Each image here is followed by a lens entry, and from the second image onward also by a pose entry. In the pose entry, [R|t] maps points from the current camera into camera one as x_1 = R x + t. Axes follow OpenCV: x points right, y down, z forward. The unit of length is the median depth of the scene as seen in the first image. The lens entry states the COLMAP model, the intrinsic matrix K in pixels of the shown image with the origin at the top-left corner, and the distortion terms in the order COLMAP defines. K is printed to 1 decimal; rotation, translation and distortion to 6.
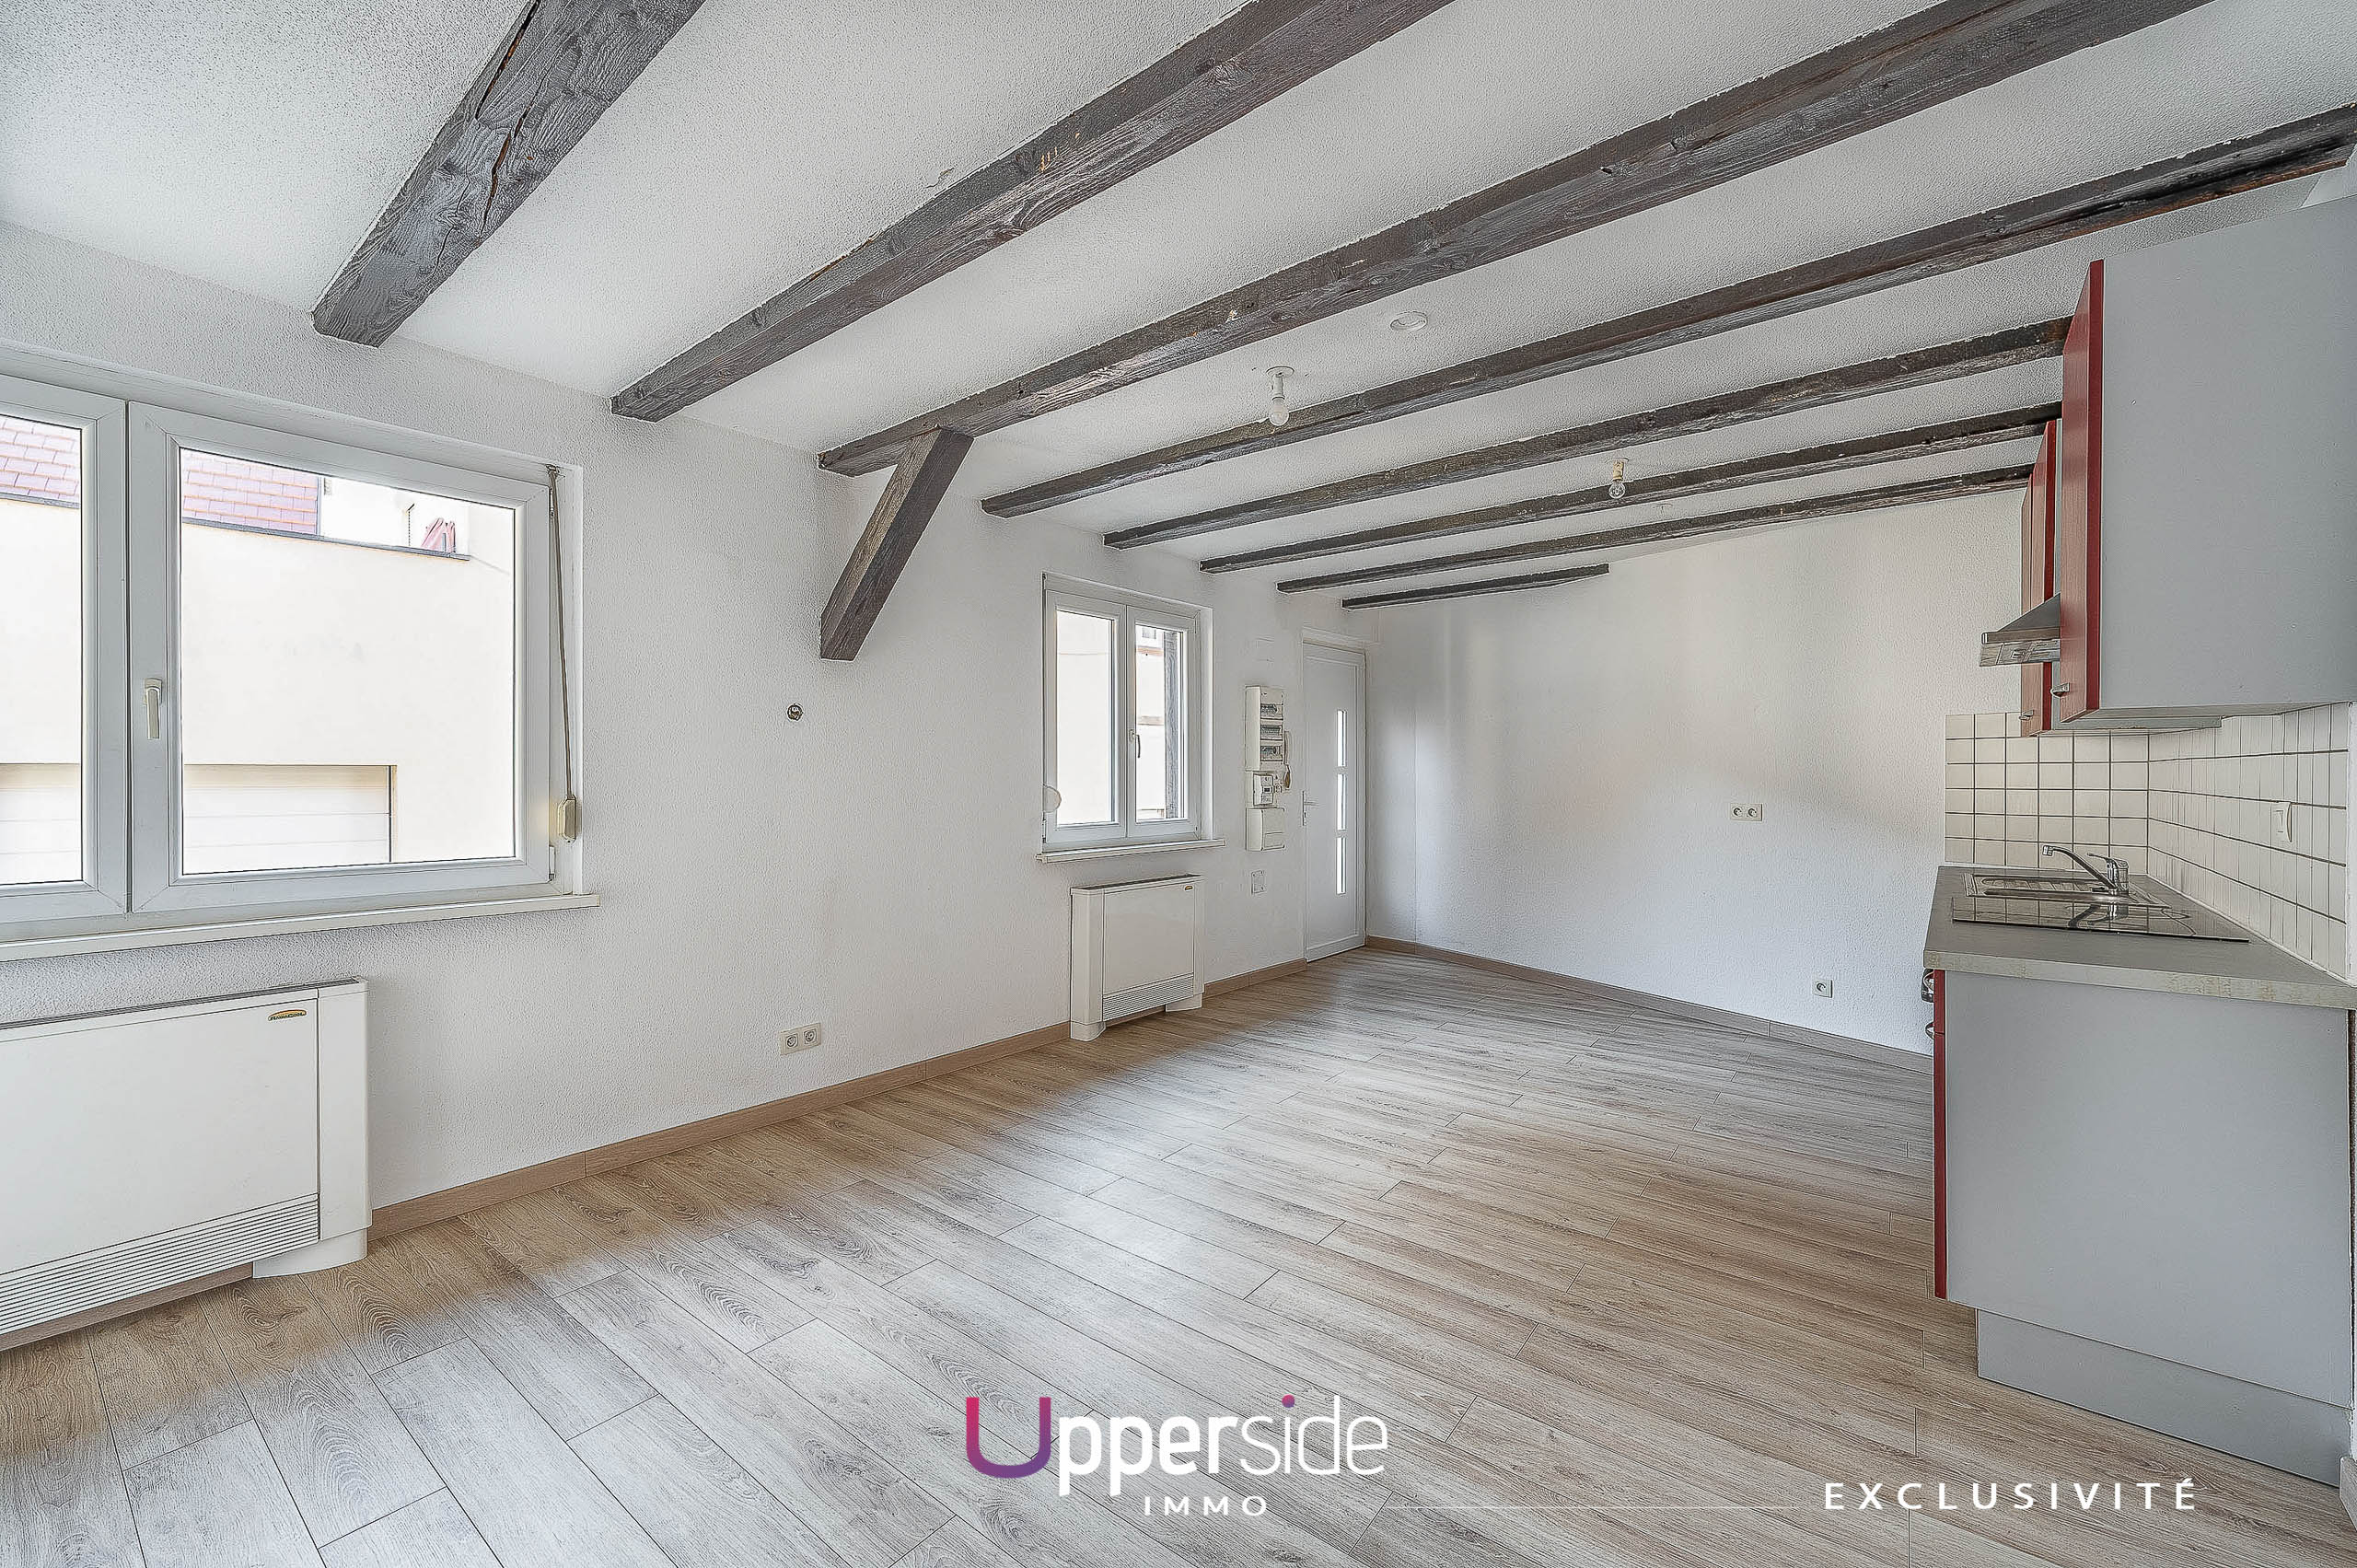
lens RADIAL K [[950.4, 0, 1184.4], [0, 950.4, 782.4], [0, 0, 1]] dist [0.002503, -0.000109]
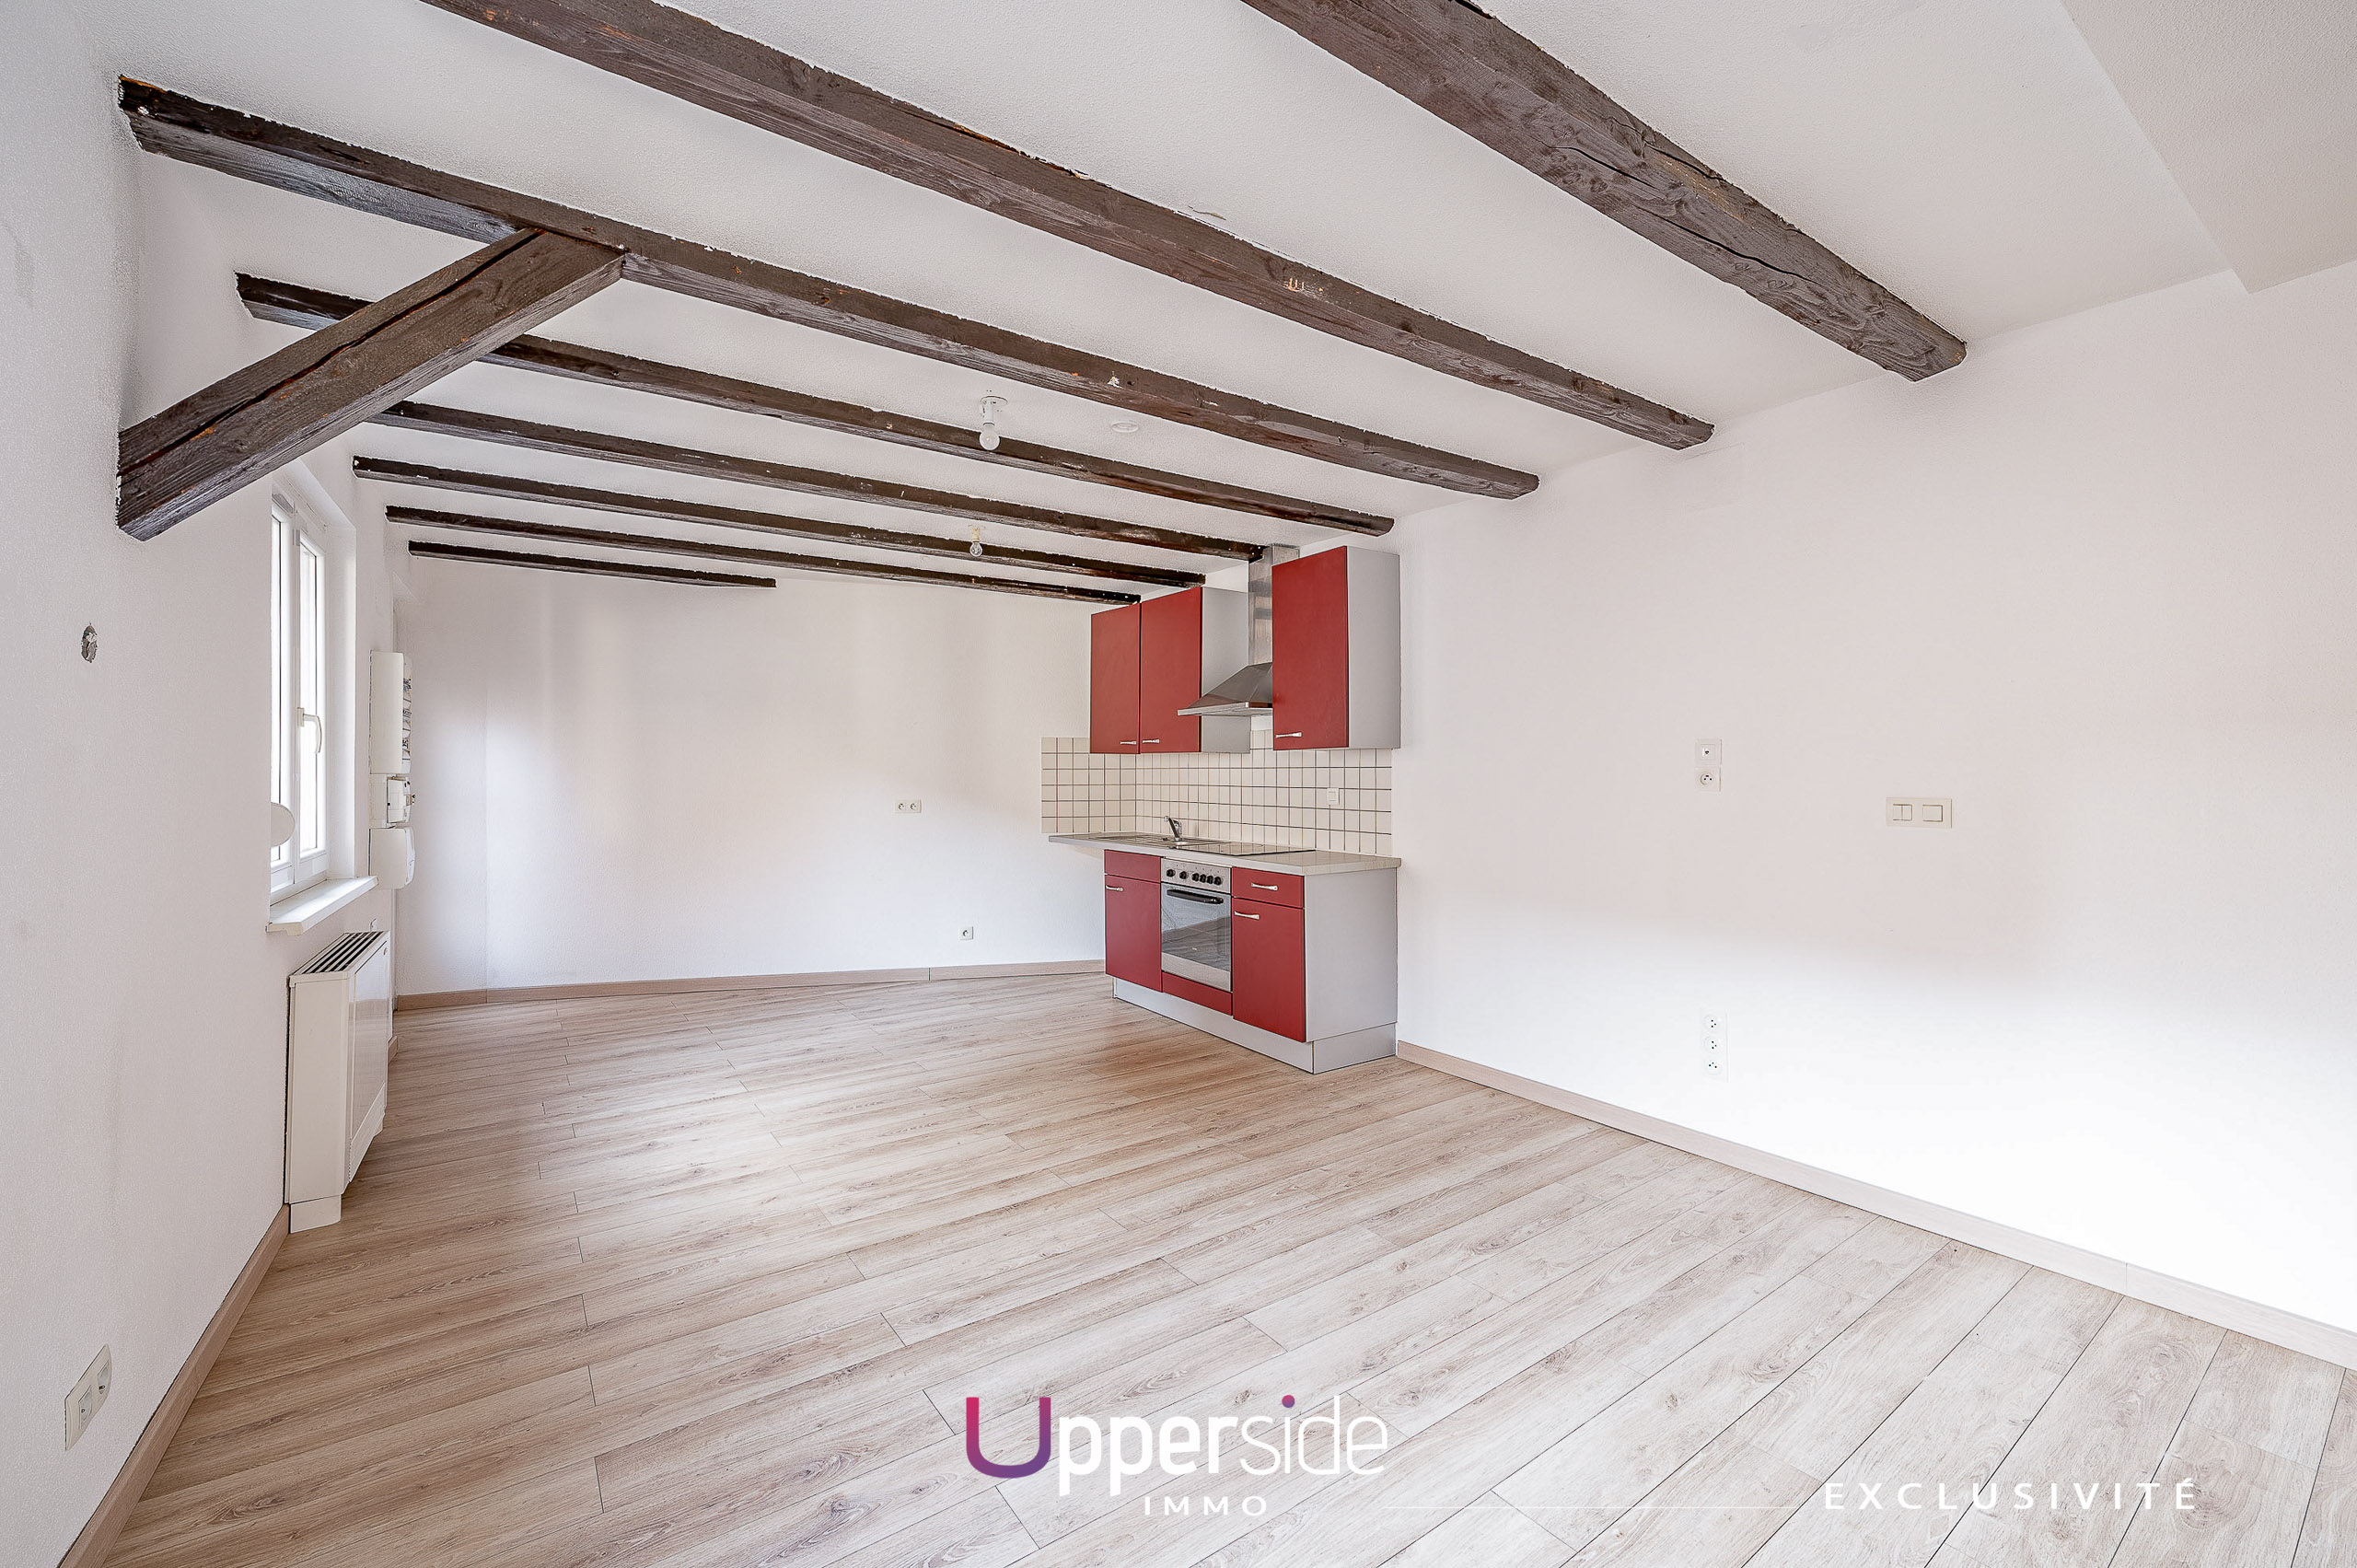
lens RADIAL K [[950.4, 0, 1192.8], [0, 950.4, 772.6], [0, 0, 1]] dist [0.002503, -0.000109]
pose [[0.277990, -0.000062, 0.960584, -0.743155], [0.009728, 0.999949, -0.002751, -0.008944], [-0.960535, 0.010109, 0.277977, 0.428551]]
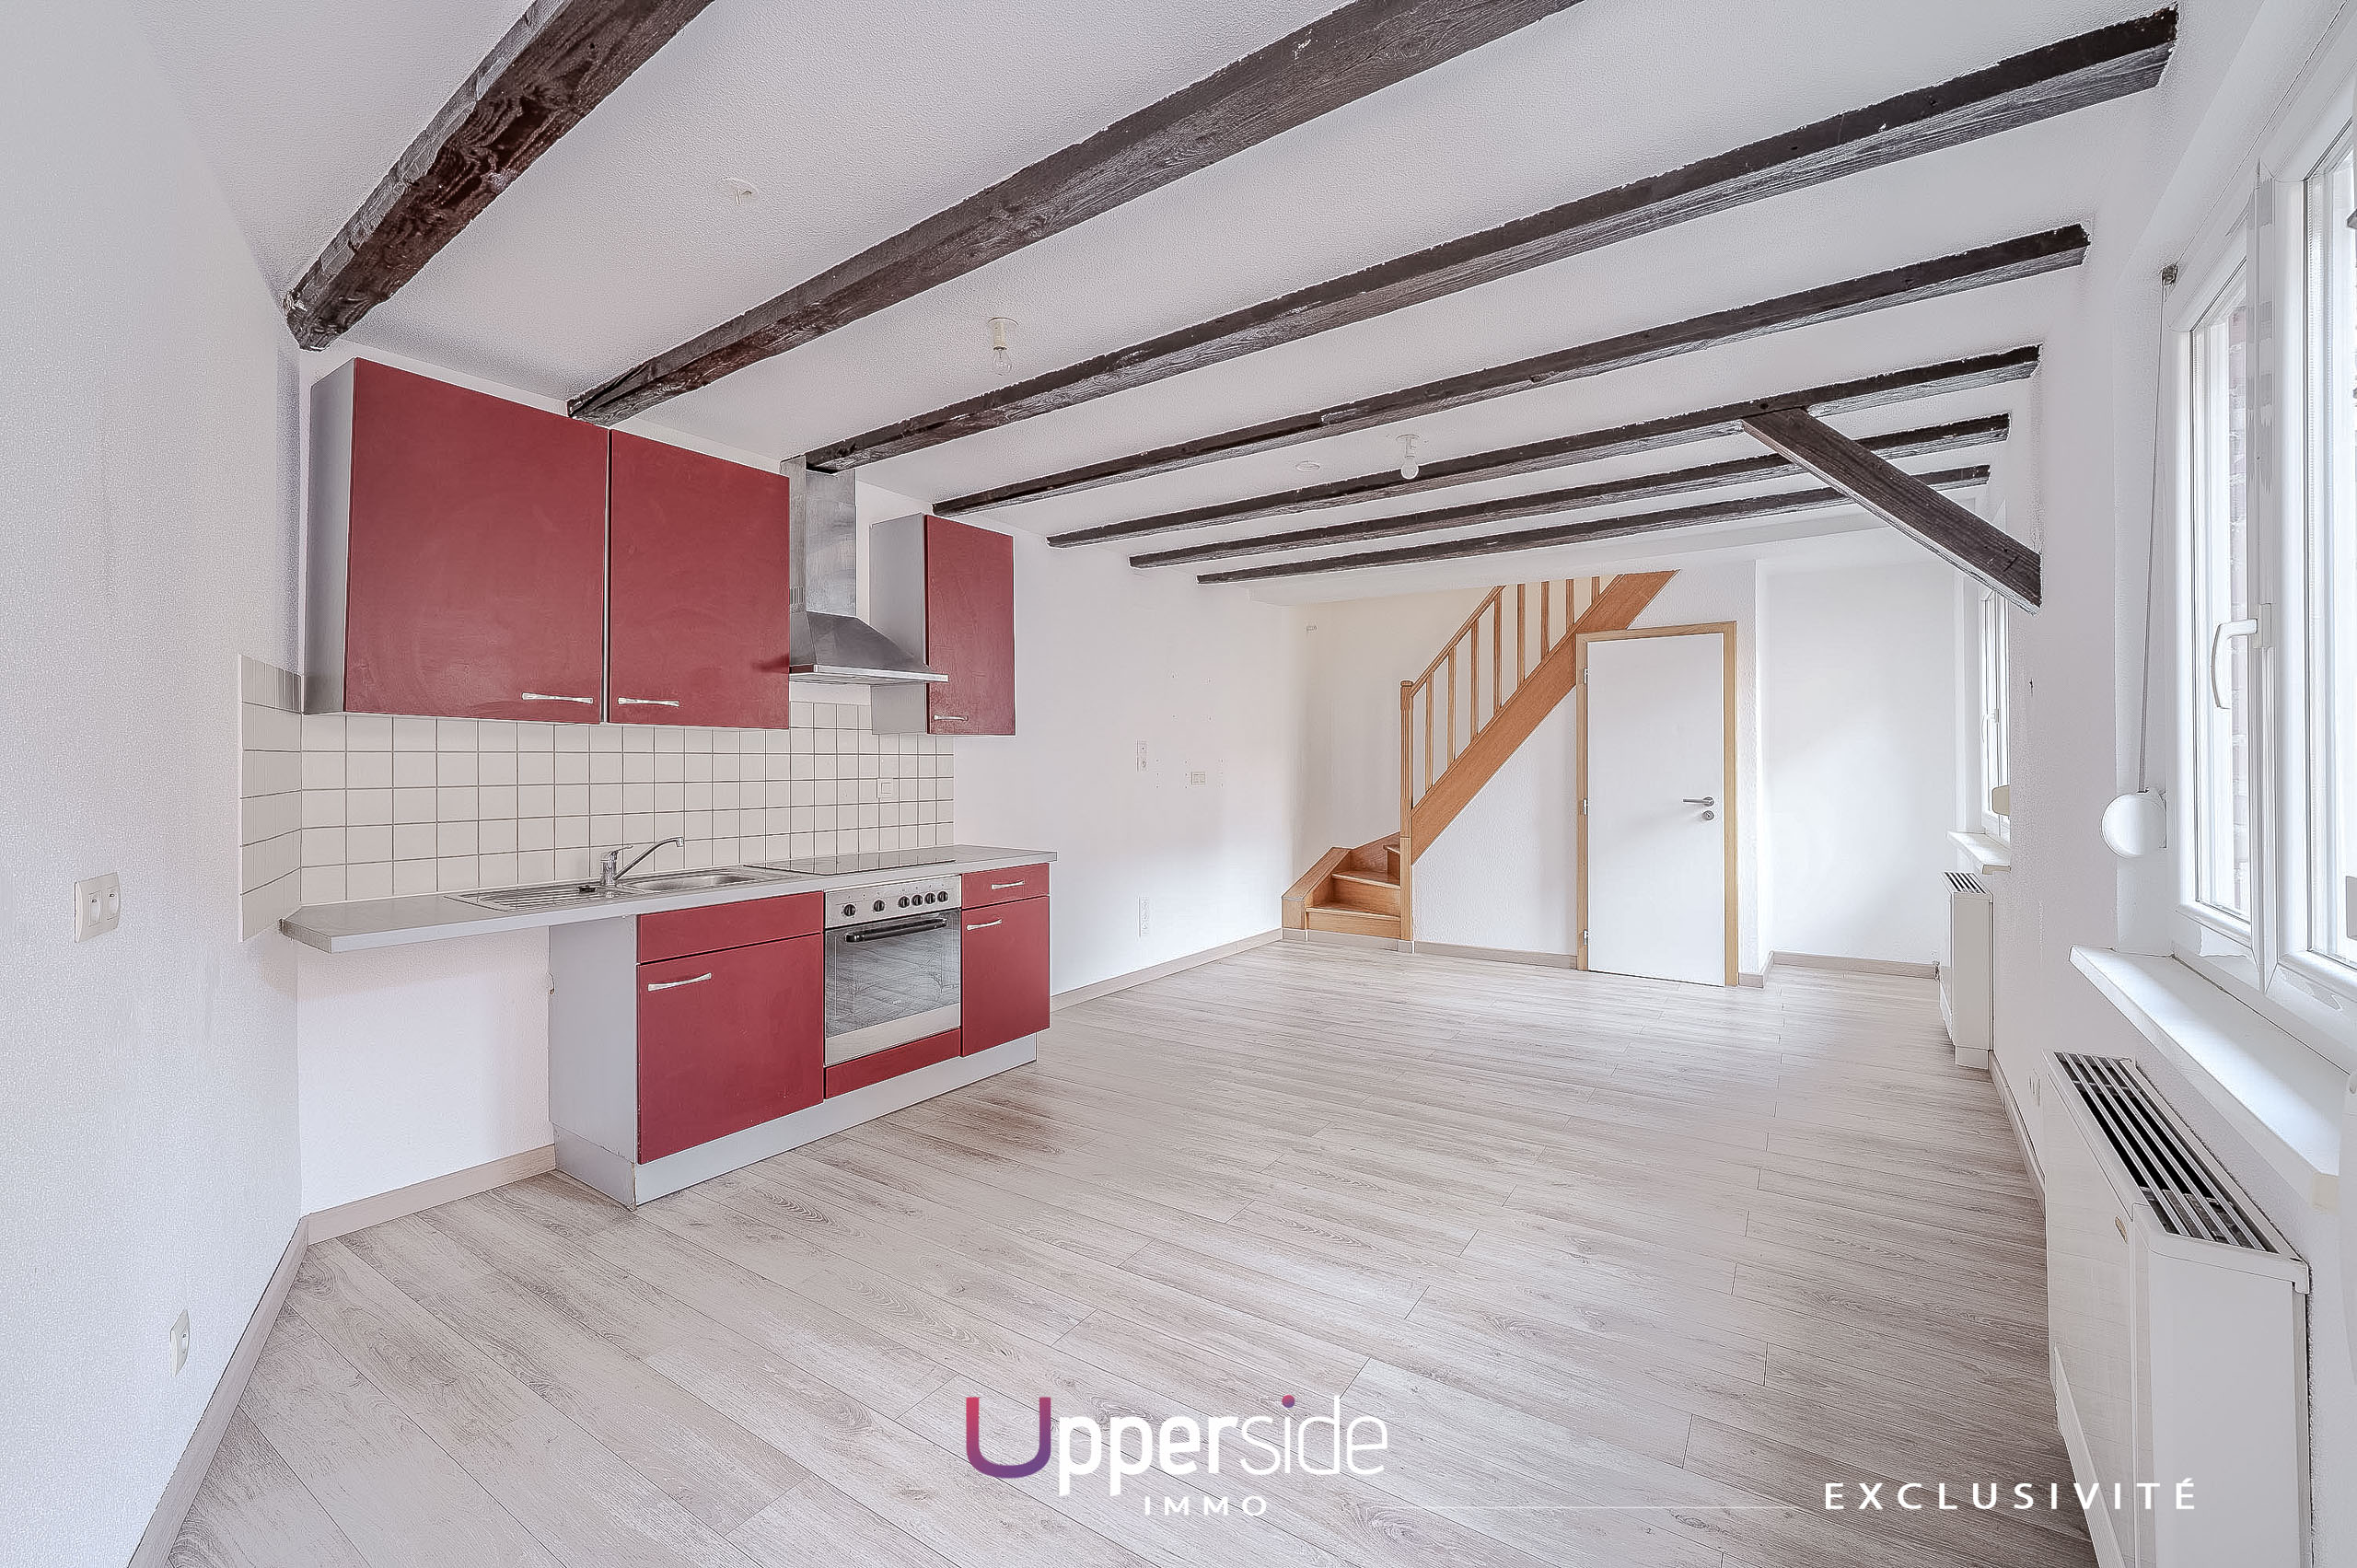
lens RADIAL K [[950.4, 0, 1186.2], [0, 950.4, 760.6], [0, 0, 1]] dist [0.002503, -0.000109]
pose [[-0.997387, 0.002796, -0.072186, 0.415494], [0.002226, 0.999966, 0.007974, -0.020160], [0.072205, 0.007793, -0.997359, 1.920177]]
